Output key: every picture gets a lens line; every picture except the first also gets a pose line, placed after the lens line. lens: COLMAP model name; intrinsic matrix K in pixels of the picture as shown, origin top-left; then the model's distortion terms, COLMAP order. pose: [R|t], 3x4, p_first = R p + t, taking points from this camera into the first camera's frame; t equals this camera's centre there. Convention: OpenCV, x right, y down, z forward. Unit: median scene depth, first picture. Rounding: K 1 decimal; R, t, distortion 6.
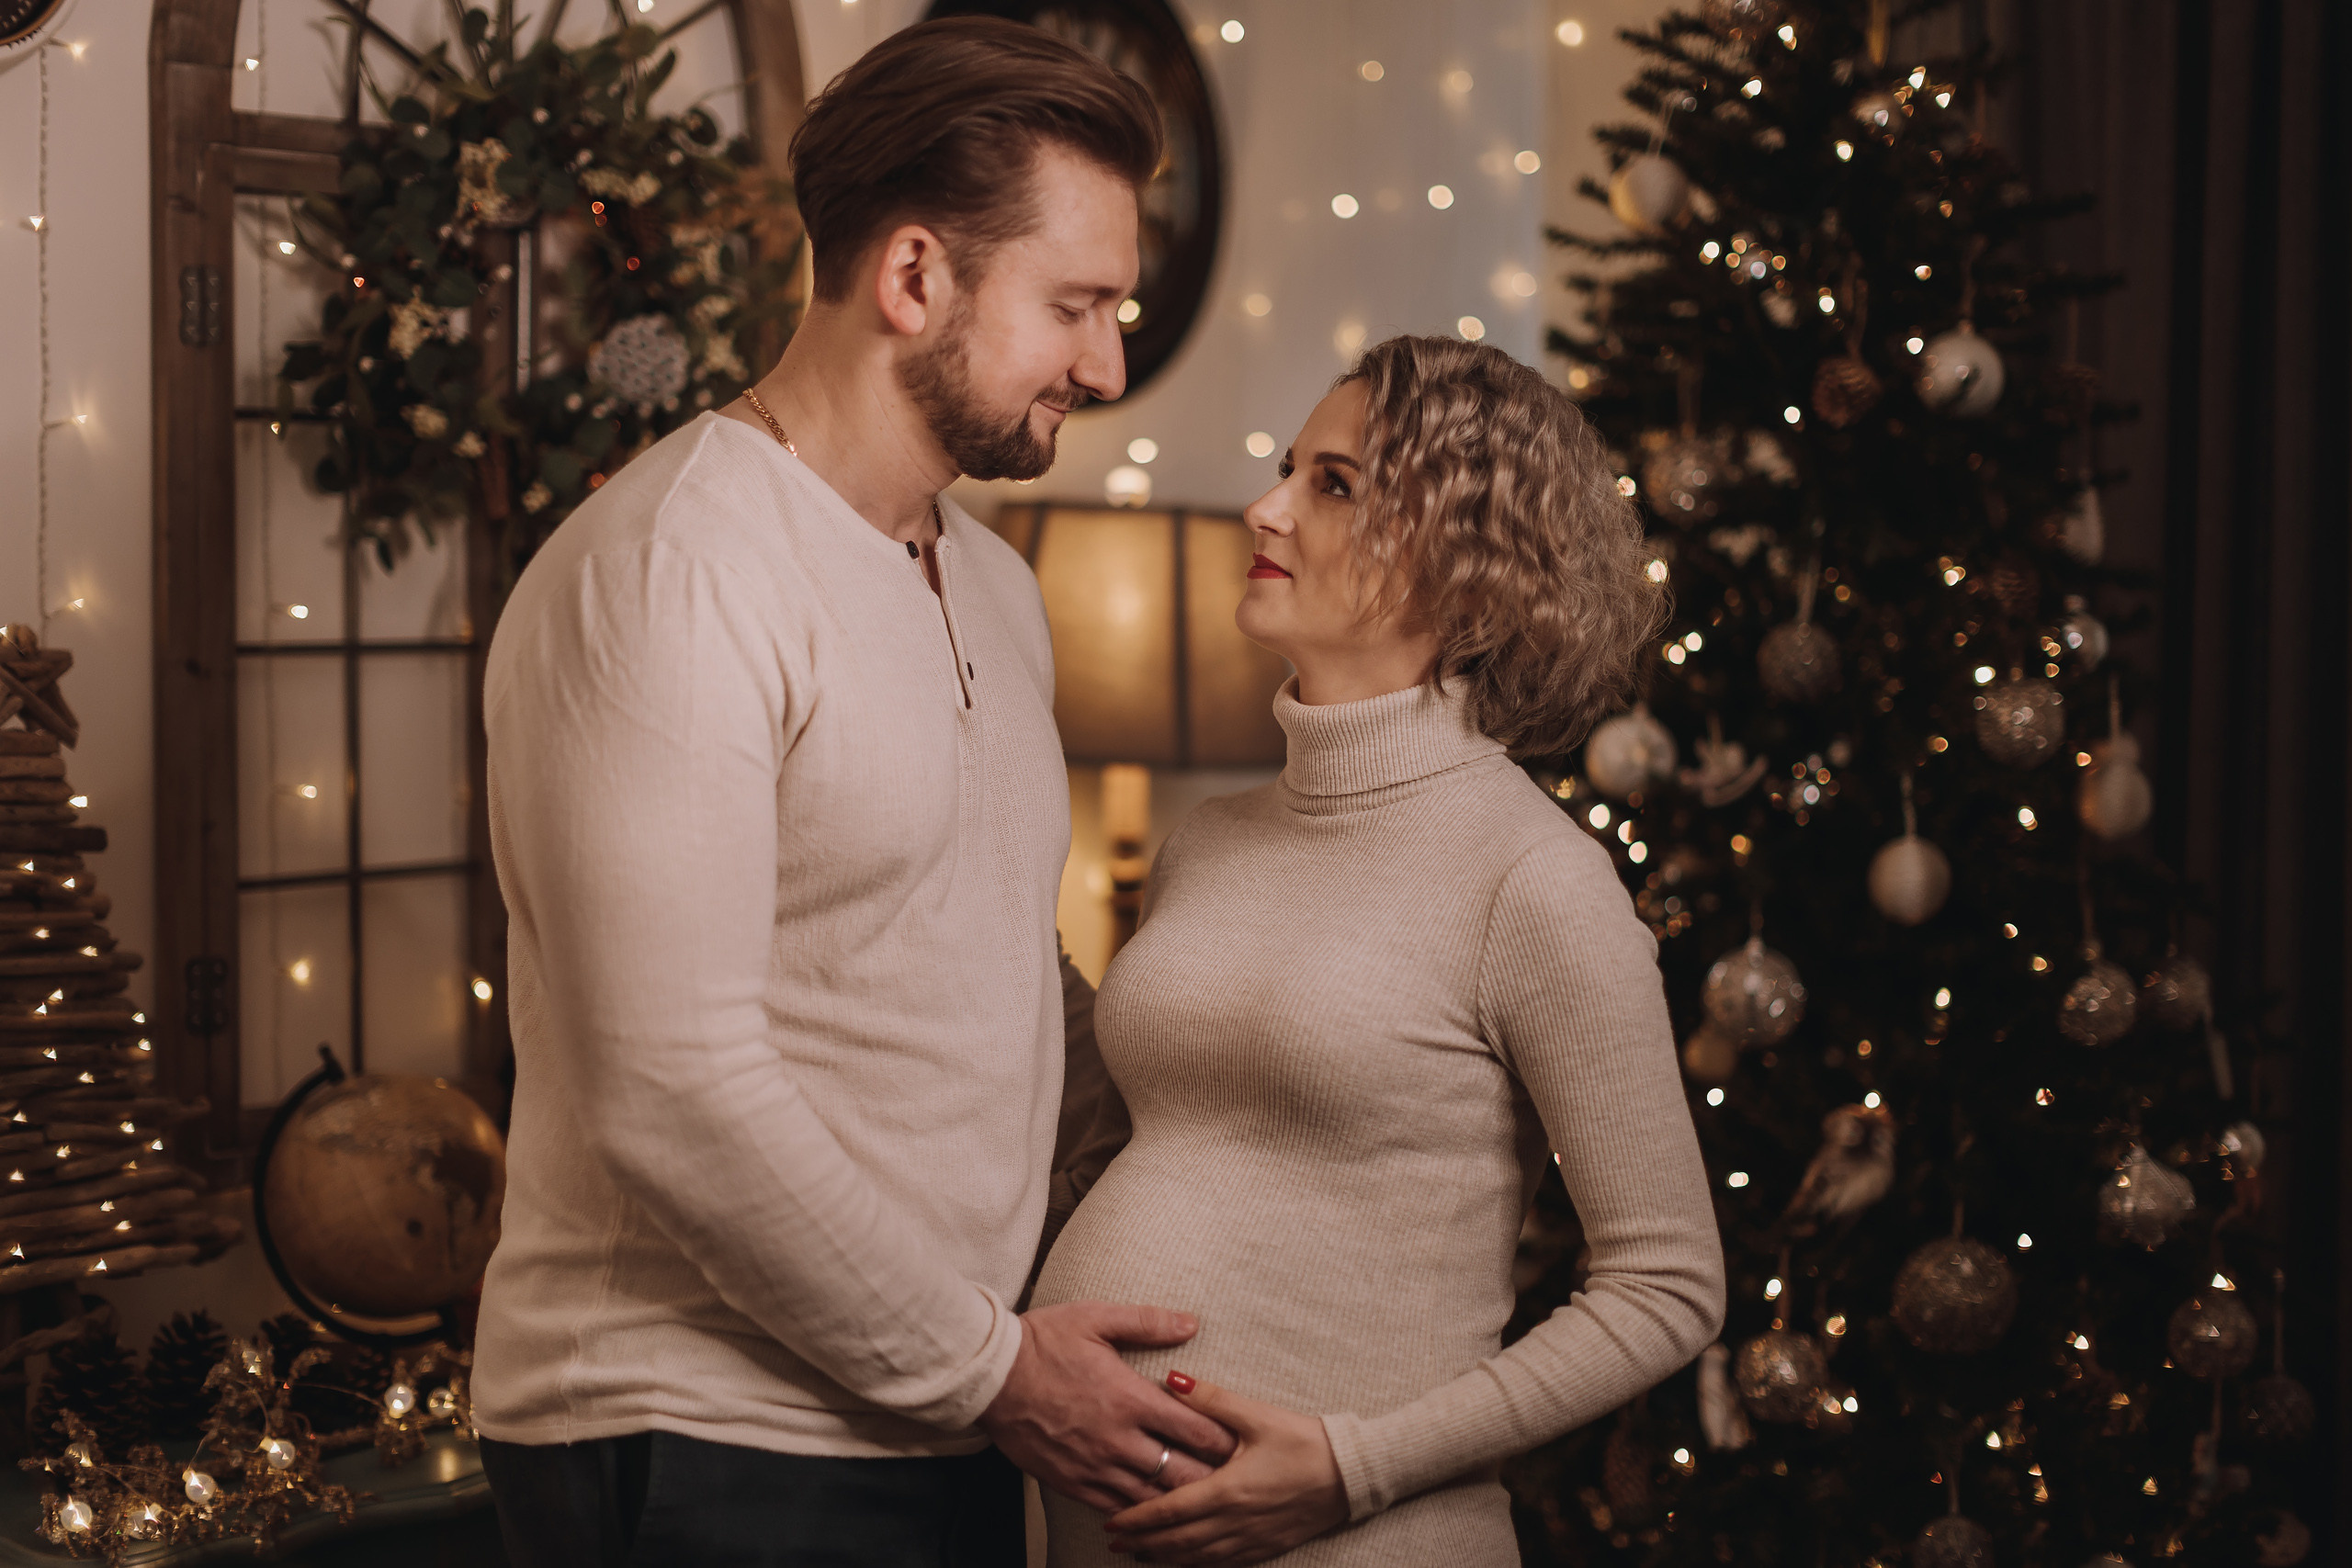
lens RADIAL K [[3534.3, 0, 1171.2], [0, 3534.3, 815.7], [0, 0, 1]] dist [-0.044876, -0.003421]
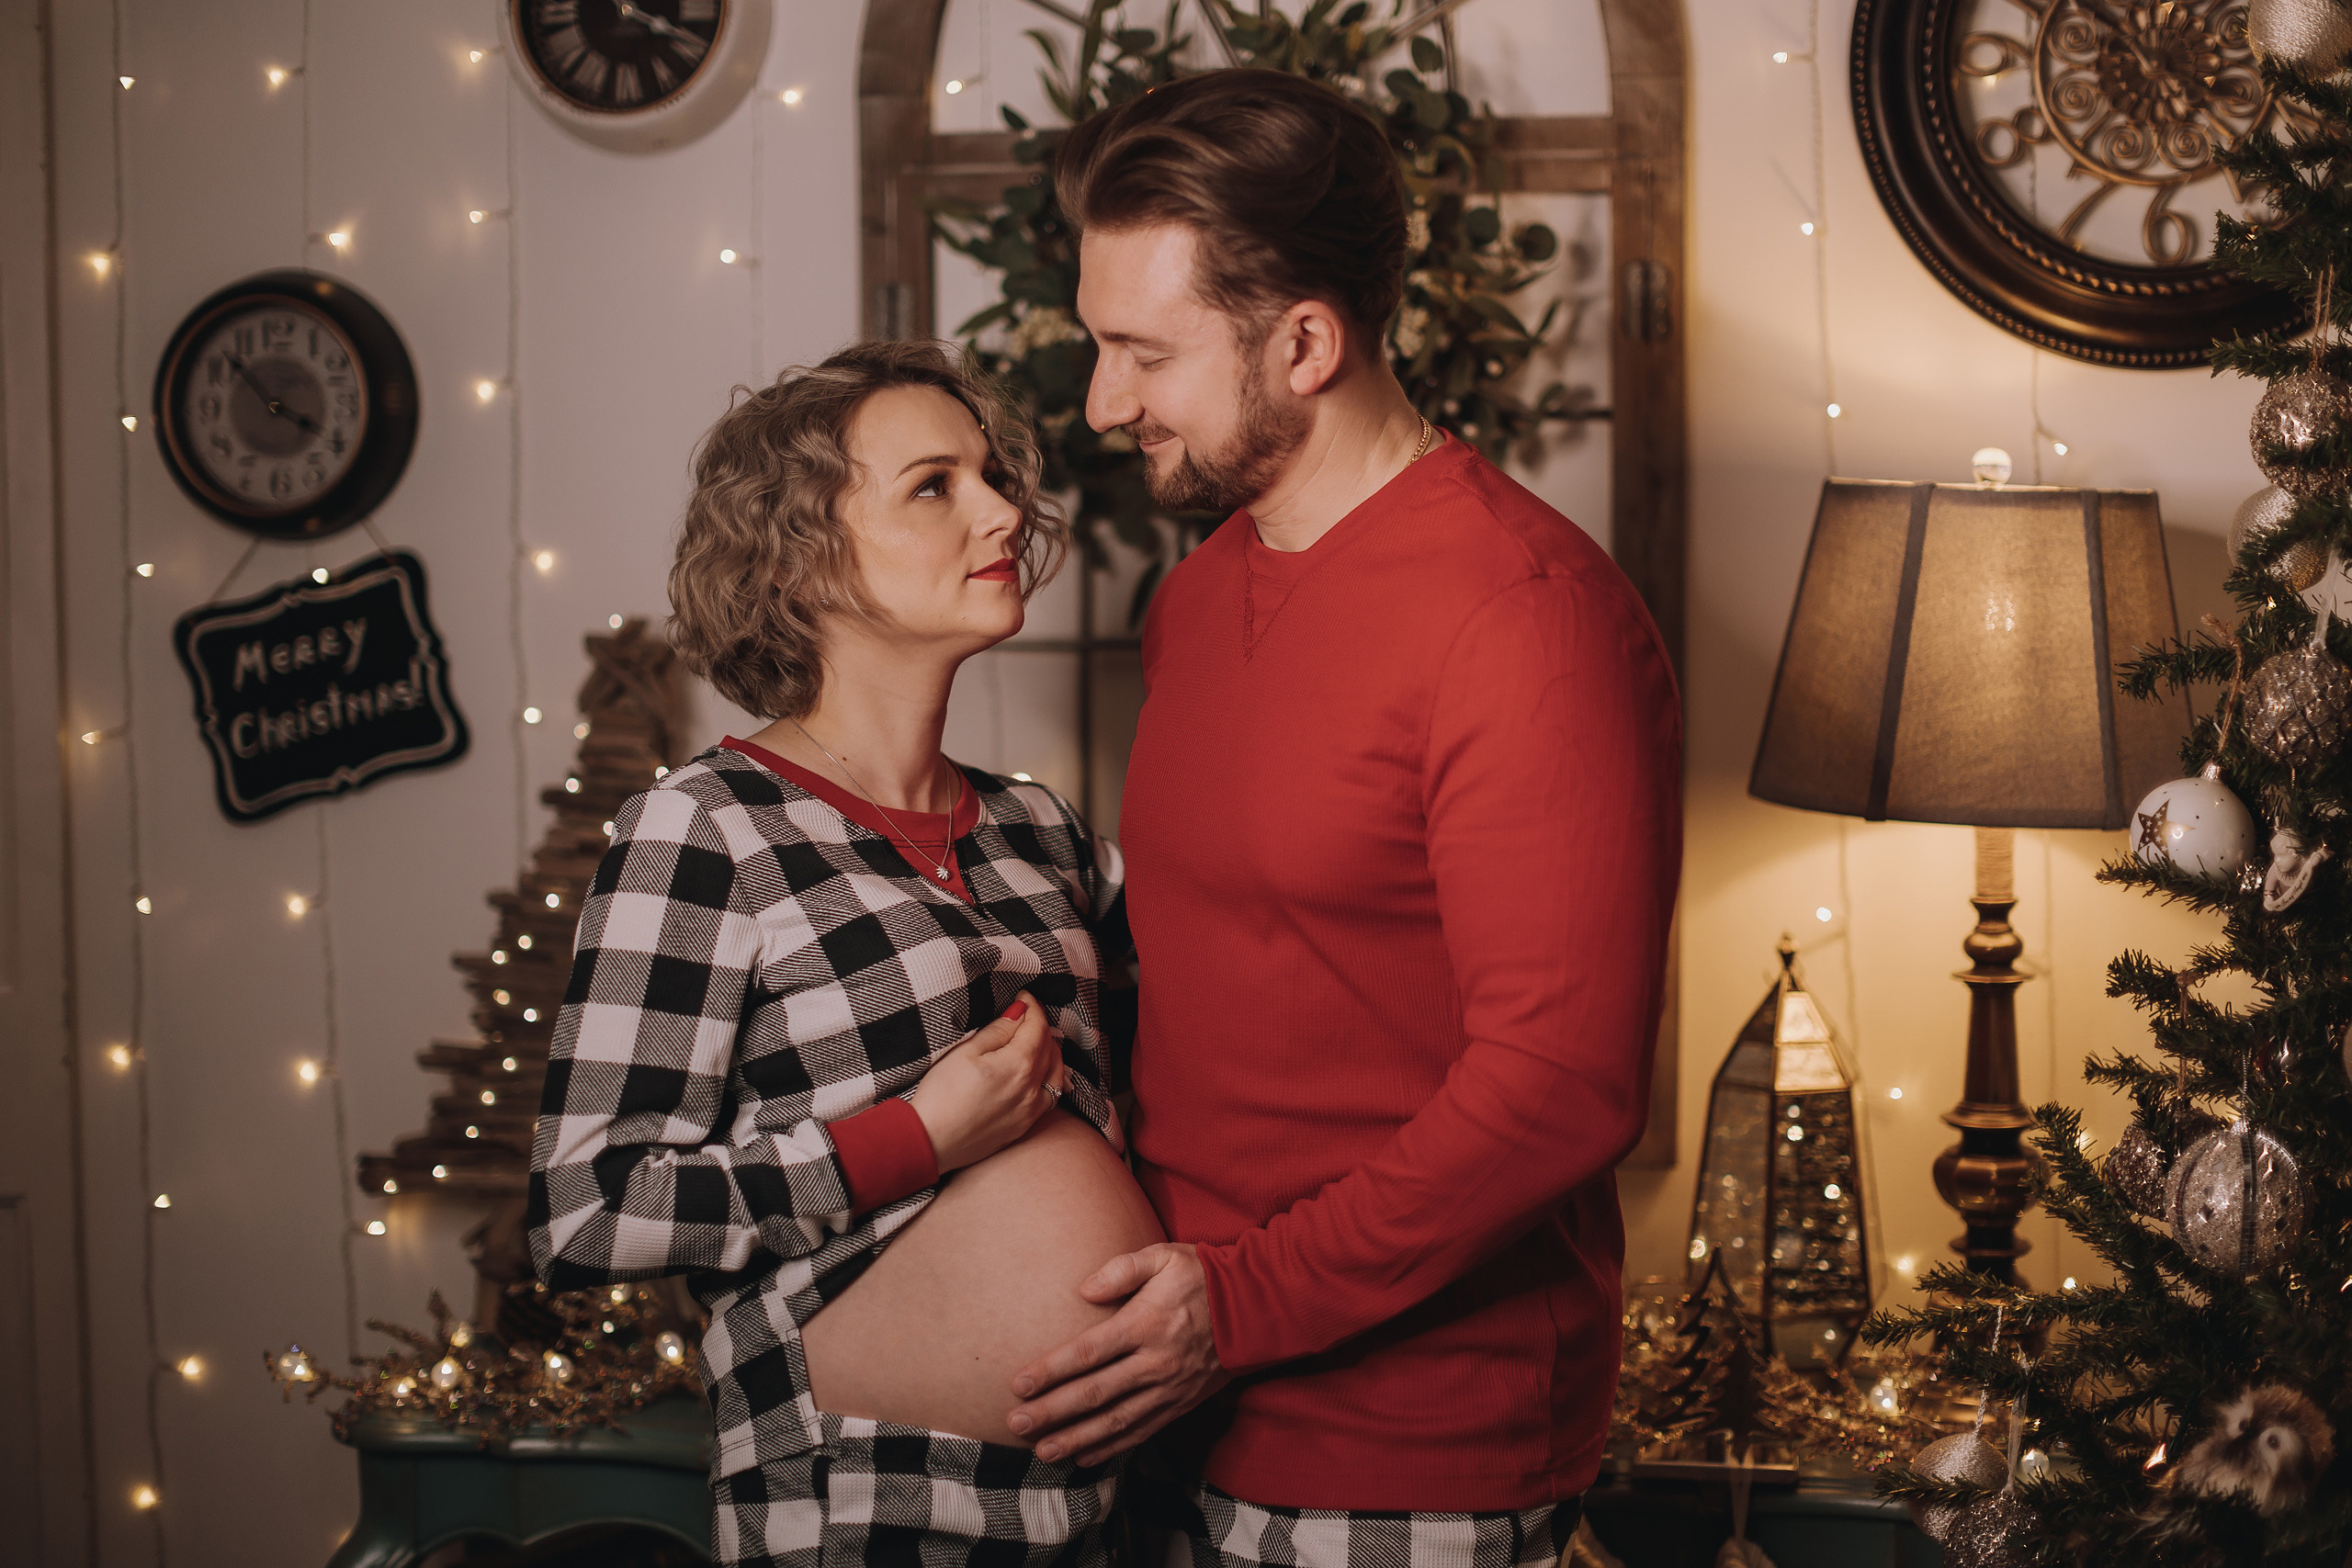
lens RADIAL K [[3578.2, 0, 1179.7], [0, 3578.2, 782.6], [0, 0, 1]] dist [-0.171095, 0.123998]
pose [[0.513728, 0.051436, -0.856410, 0.689685], [-0.055502, 0.998103, 0.026652, -0.037549], [0.856156, 0.033841, 0.515608, 0.511401]]
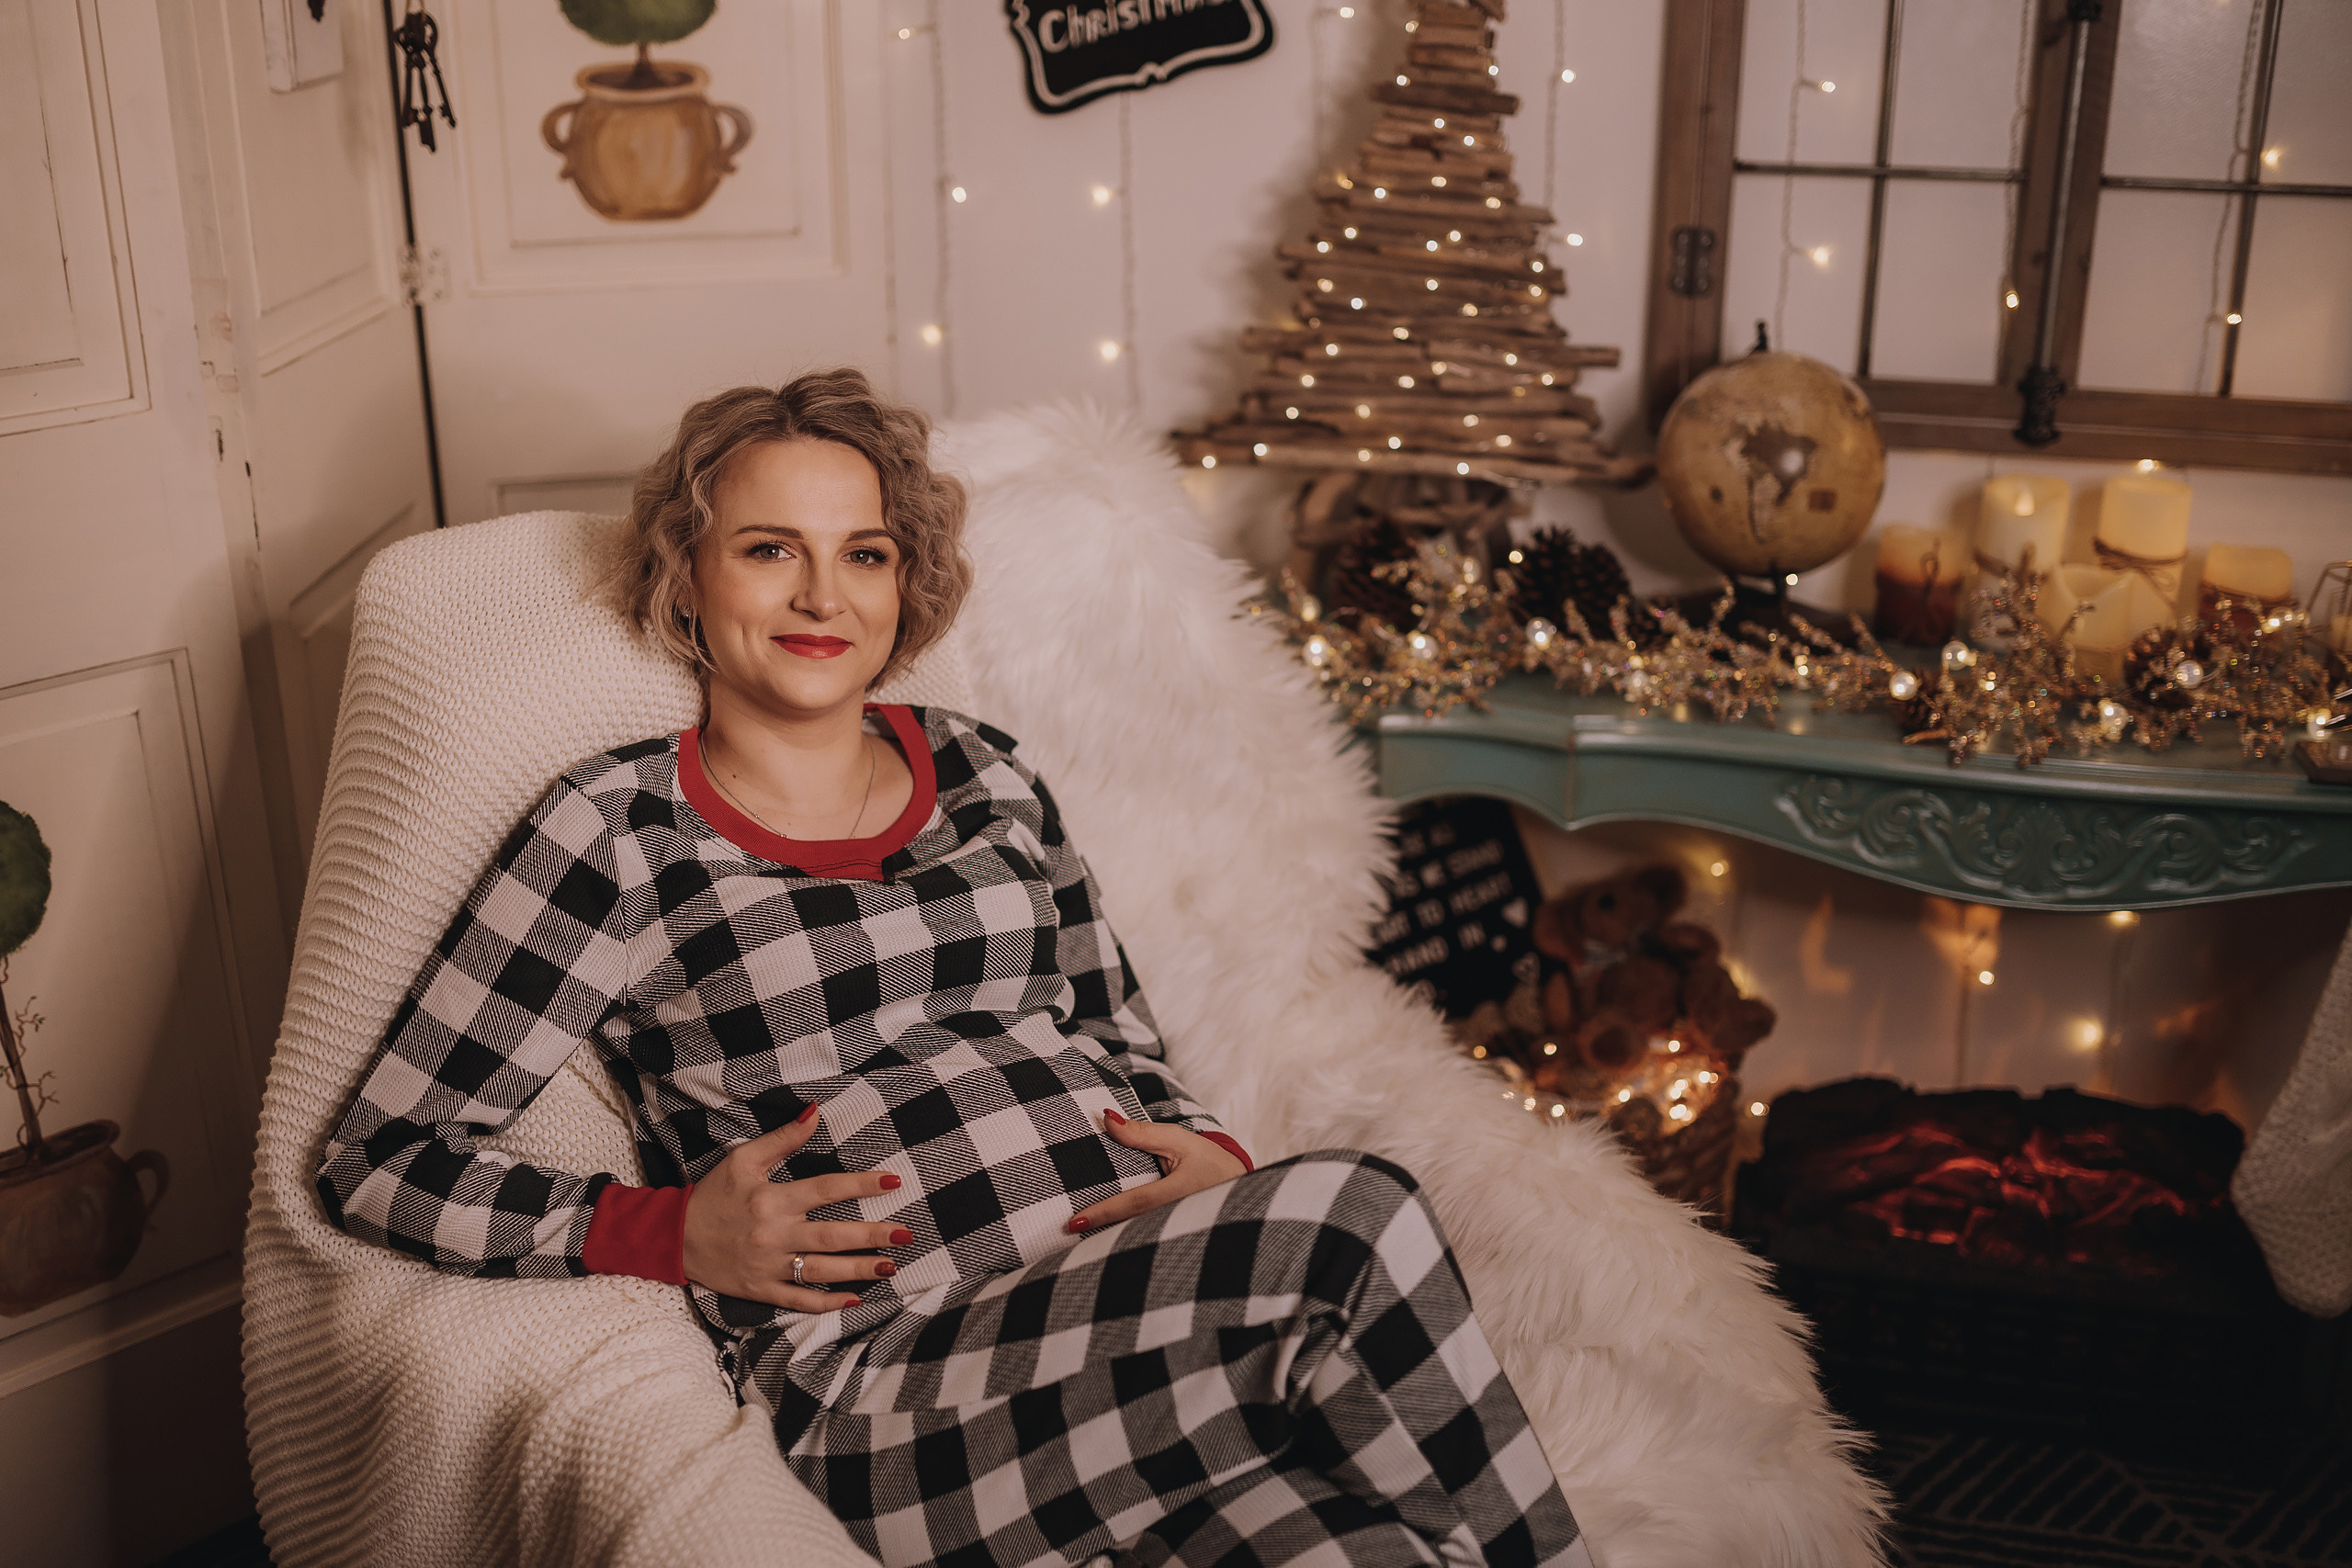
lens RADIAL K [[2337.5, 0, 1161.3], [0, 2337.5, 792.1], [0, 0, 1]] dist [-0.132322, 0.089607]
pose [[0.447387, 0.304310, -0.840976, 0.322500], [-0.063332, 0.948750, 0.309617, -0.005959], [0.892095, -0.085257, 0.443731, 0.503106]]
